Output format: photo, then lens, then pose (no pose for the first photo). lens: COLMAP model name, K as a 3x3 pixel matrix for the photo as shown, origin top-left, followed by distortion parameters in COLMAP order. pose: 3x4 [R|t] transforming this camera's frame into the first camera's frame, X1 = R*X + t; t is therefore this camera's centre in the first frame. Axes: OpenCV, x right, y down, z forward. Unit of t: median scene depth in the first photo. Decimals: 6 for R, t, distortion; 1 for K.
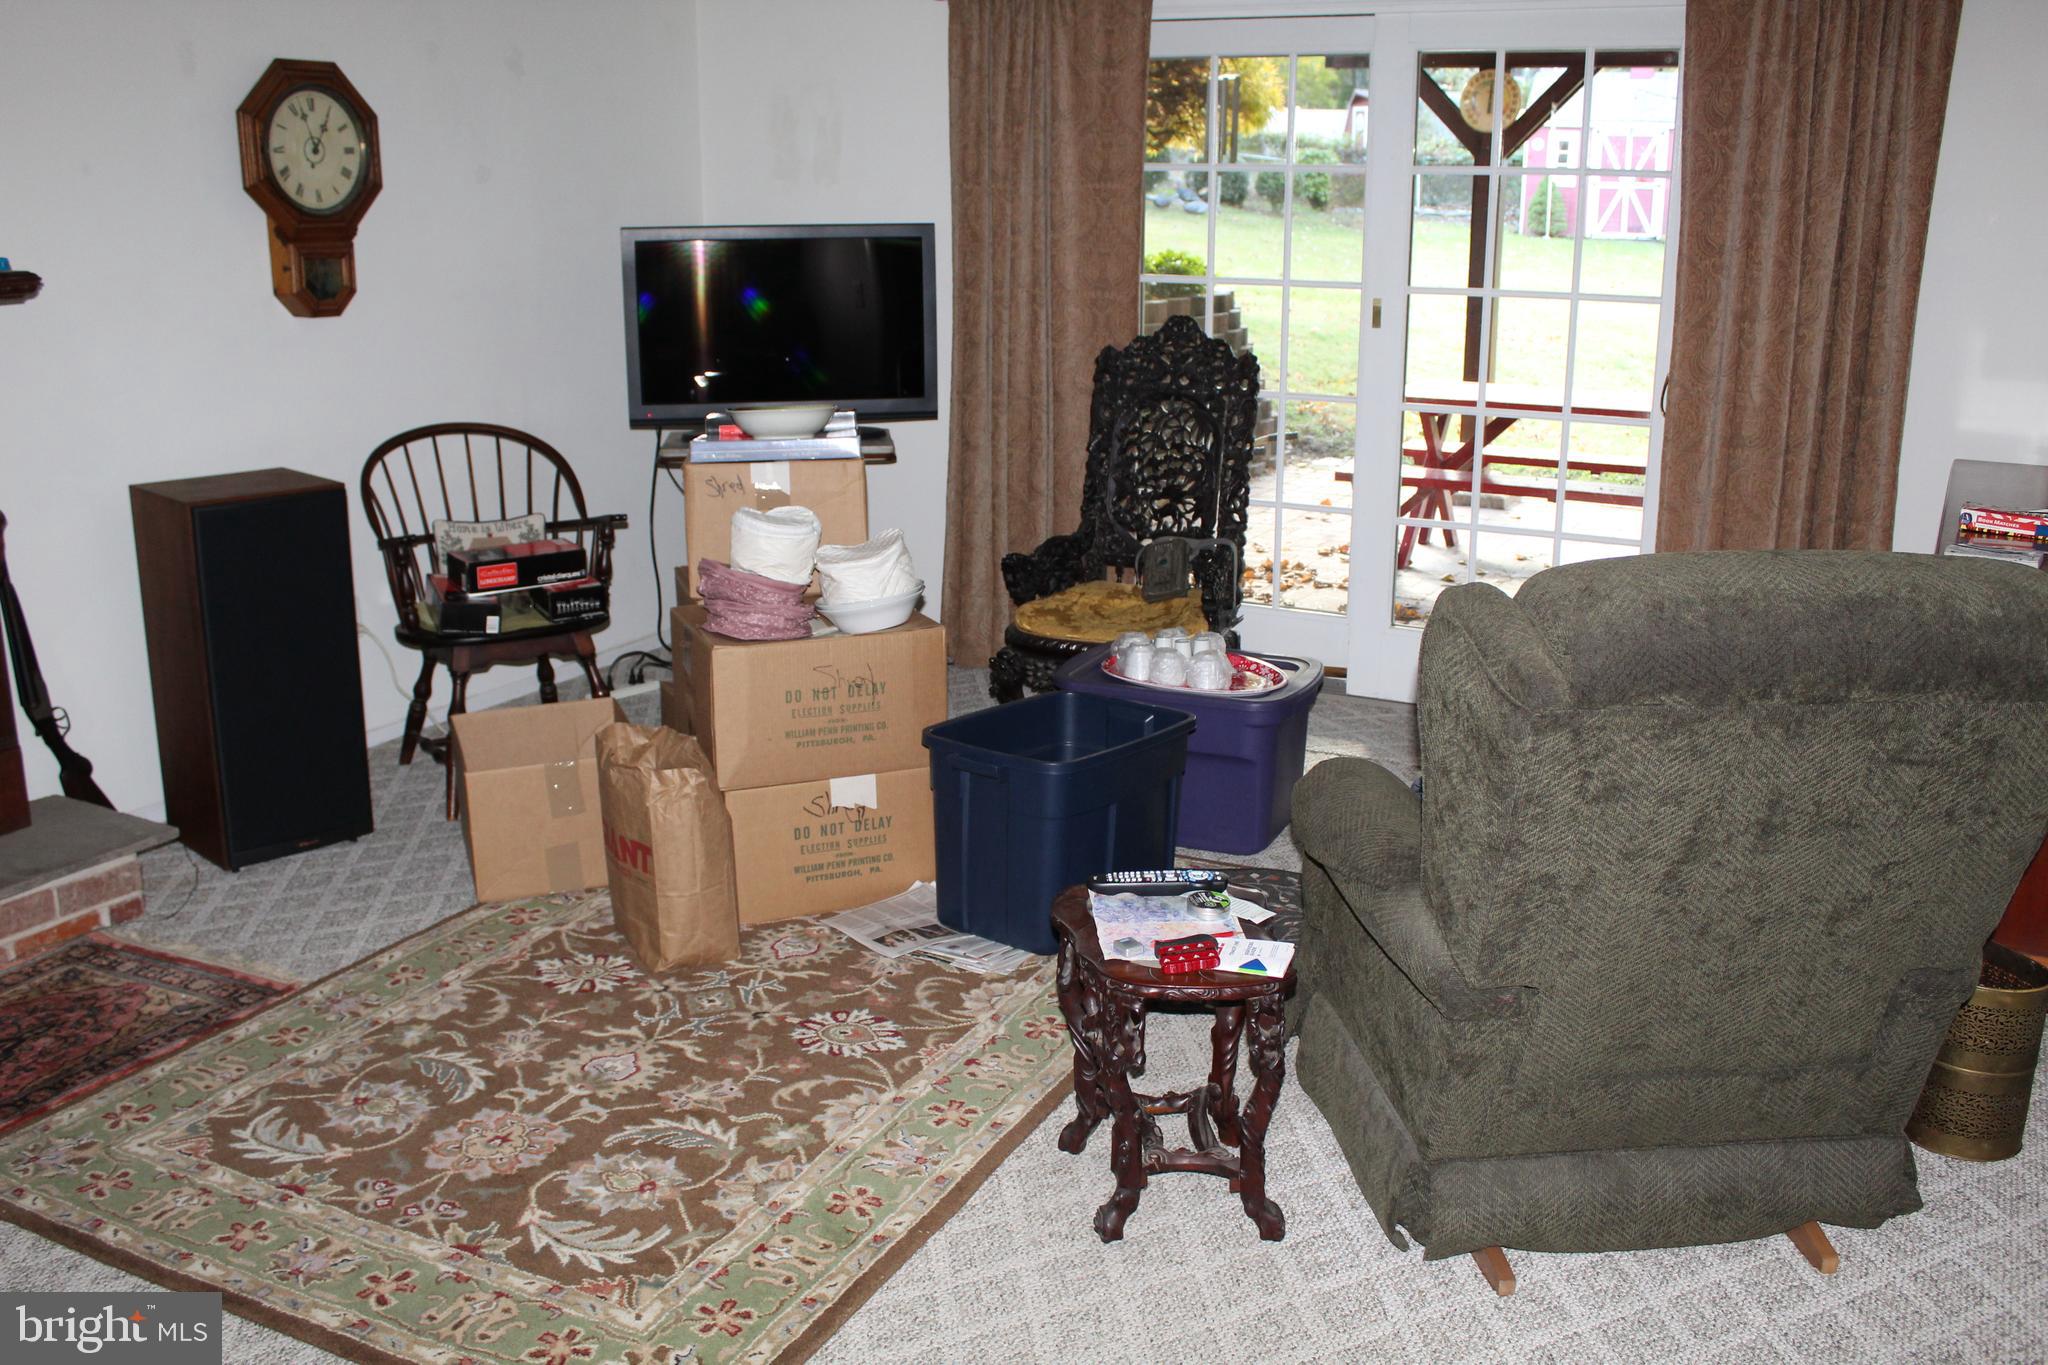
lens RADIAL K [[1879.4, 0, 1026.1], [0, 1879.4, 681.6], [0, 0, 1]] dist [-0.043946, 0.000000]
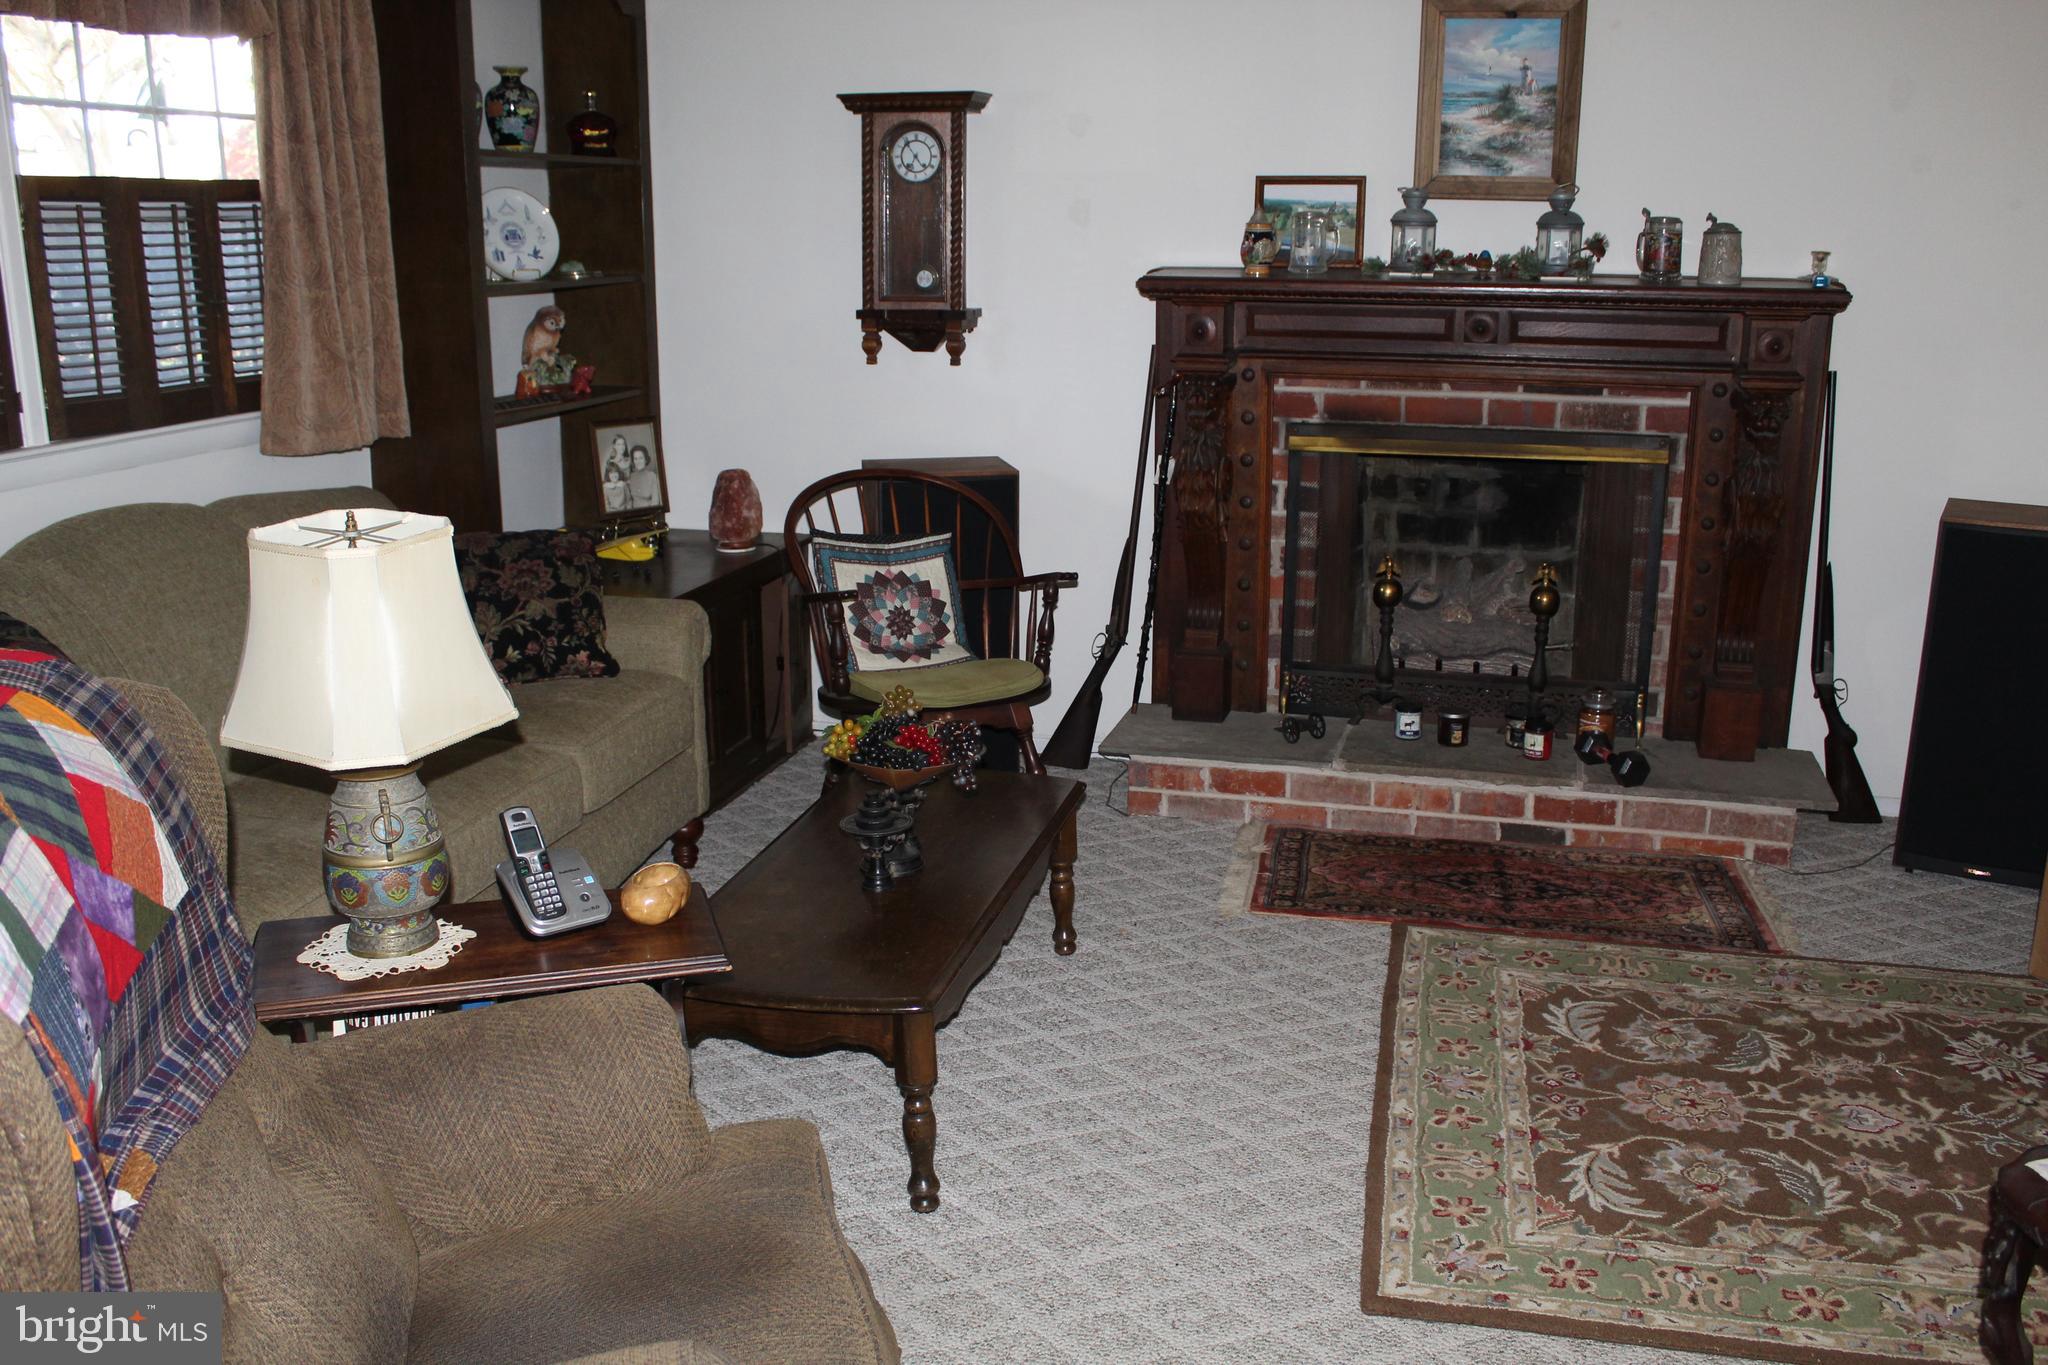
lens RADIAL K [[1879.4, 0, 1028.7], [0, 1879.4, 683.9], [0, 0, 1]] dist [-0.043946, 0.000000]
pose [[0.264464, 0.244930, -0.932775, 0.519332], [-0.268921, 0.947576, 0.172571, -0.059788], [0.926143, 0.205204, 0.316466, 0.247390]]
